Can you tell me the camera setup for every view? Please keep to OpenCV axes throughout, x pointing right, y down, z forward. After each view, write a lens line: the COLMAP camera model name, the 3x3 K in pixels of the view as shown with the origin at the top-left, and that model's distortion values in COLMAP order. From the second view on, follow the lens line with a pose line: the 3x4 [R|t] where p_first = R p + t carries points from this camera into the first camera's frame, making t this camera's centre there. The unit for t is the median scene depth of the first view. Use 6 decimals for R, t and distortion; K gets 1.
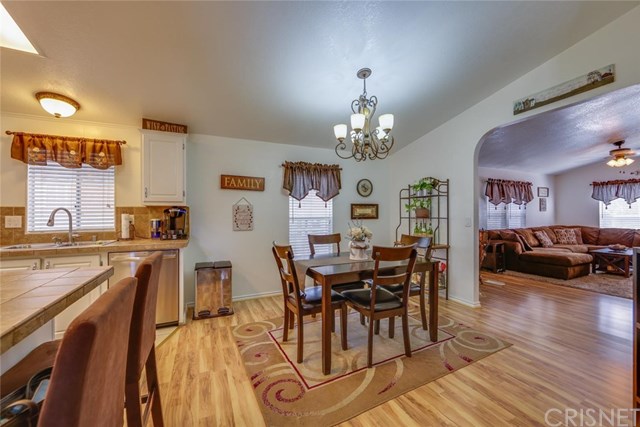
lens RADIAL K [[257.2, 0, 322.6], [0, 257.2, 211.1], [0, 0, 1]] dist [-0.009485, 0.001710]
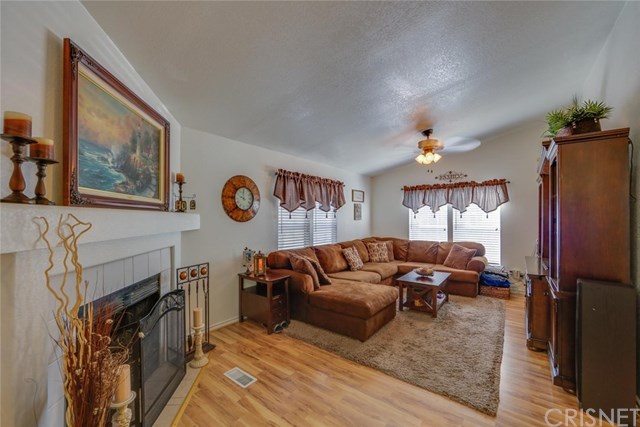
lens RADIAL K [[257.2, 0, 318.6], [0, 257.2, 214.6], [0, 0, 1]] dist [-0.009485, 0.001710]
pose [[0.888676, 0.009664, 0.458433, 0.432743], [-0.009856, 0.999949, -0.001974, -0.015172], [-0.458429, -0.002764, 0.888727, 0.383725]]
